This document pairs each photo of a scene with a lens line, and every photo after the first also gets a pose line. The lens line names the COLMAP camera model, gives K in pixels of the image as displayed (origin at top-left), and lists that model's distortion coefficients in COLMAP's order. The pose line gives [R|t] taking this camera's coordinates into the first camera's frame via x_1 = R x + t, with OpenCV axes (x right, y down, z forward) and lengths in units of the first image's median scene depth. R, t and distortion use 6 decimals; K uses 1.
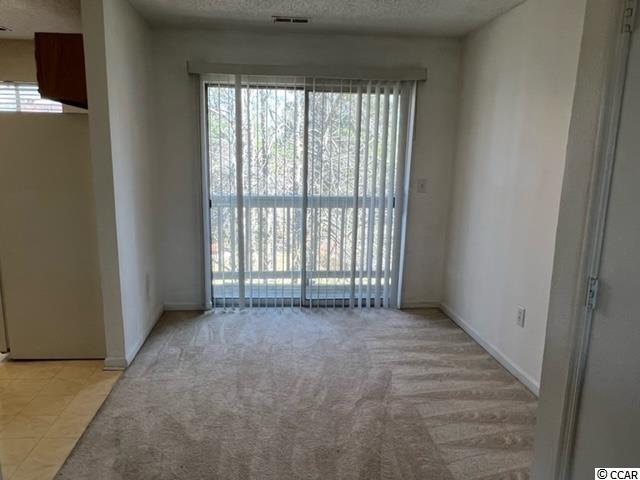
lens RADIAL K [[484.3, 0, 315.2], [0, 484.3, 242.1], [0, 0, 1]] dist [0.002368, -0.002227]
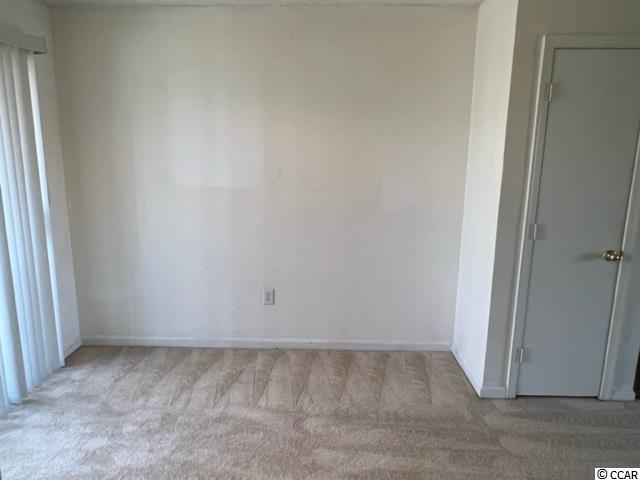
lens RADIAL K [[484.3, 0, 315.2], [0, 484.3, 242.1], [0, 0, 1]] dist [0.002368, -0.002227]
pose [[0.116016, -0.201306, 0.972634, -0.578147], [0.168103, 0.969099, 0.180524, -0.142365], [-0.978919, 0.142559, 0.146271, 0.629078]]
